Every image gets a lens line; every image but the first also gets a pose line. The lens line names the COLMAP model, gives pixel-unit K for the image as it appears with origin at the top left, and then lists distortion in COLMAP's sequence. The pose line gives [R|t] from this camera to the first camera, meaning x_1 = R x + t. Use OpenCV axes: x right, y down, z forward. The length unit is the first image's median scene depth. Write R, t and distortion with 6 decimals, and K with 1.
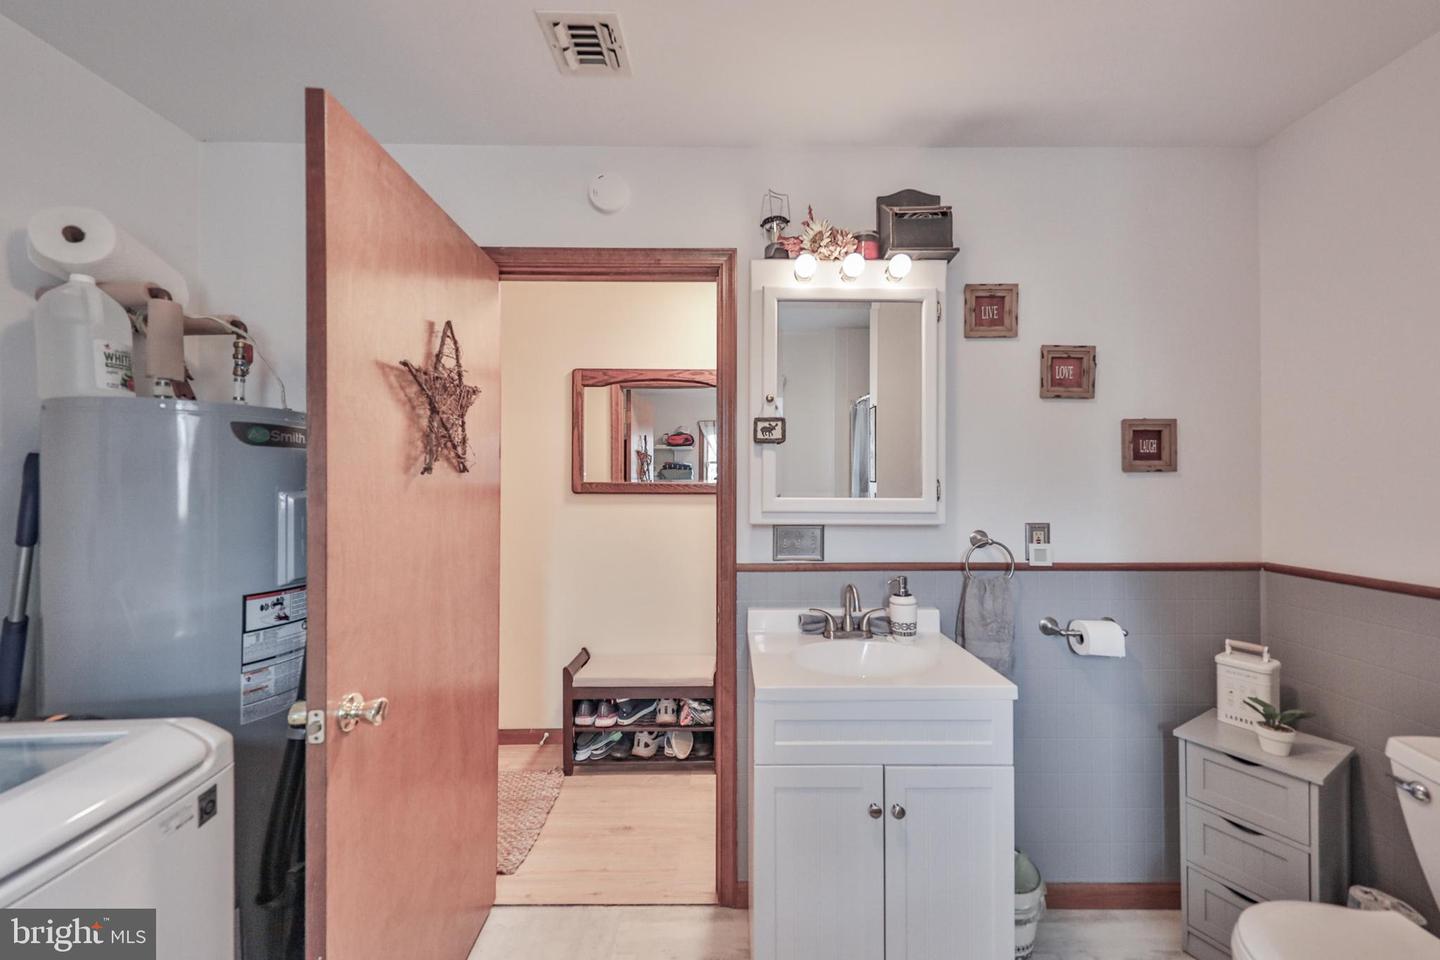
lens RADIAL K [[481.2, 0, 716.4], [0, 481.2, 484.0], [0, 0, 1]] dist [0.000907, -0.000069]
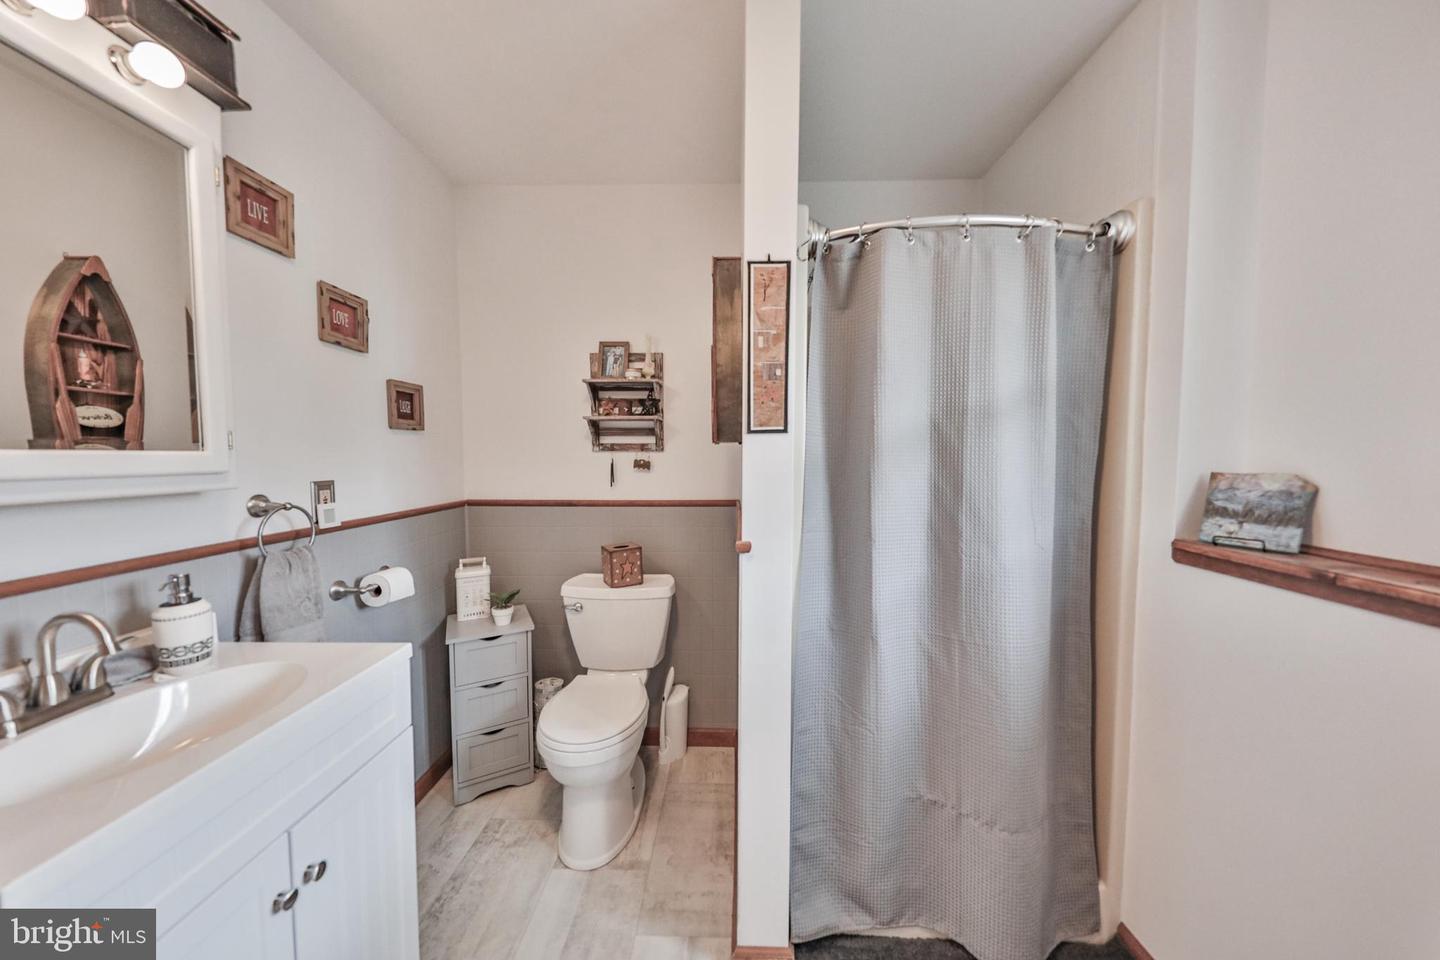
lens RADIAL K [[467.9, 0, 719.4], [0, 467.9, 479.1], [0, 0, 1]] dist [0.000585, -0.000121]
pose [[0.037343, -0.056570, 0.997700, -0.176859], [-0.008759, 0.998339, 0.056935, 0.021732], [-0.999264, -0.010864, 0.036785, 0.232604]]
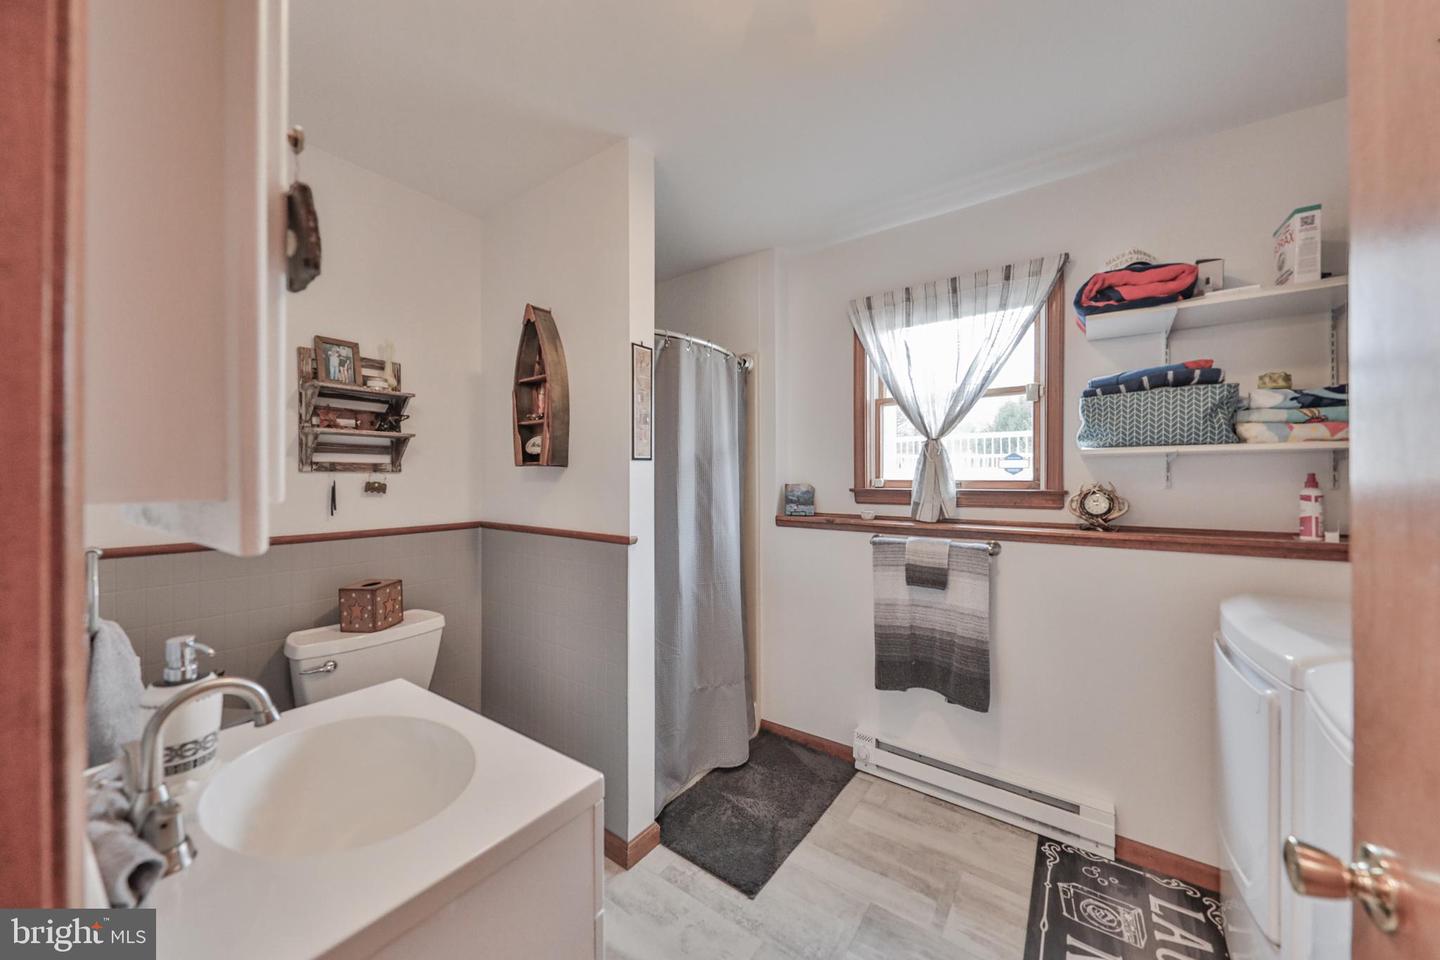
lens RADIAL K [[491.2, 0, 723.7], [0, 491.2, 476.6], [0, 0, 1]] dist [0.001898, -0.000153]
pose [[-0.806692, -0.000497, 0.590972, -0.246332], [-0.006806, 0.999941, -0.008449, 0.034540], [-0.590933, -0.010838, -0.806648, 0.901457]]
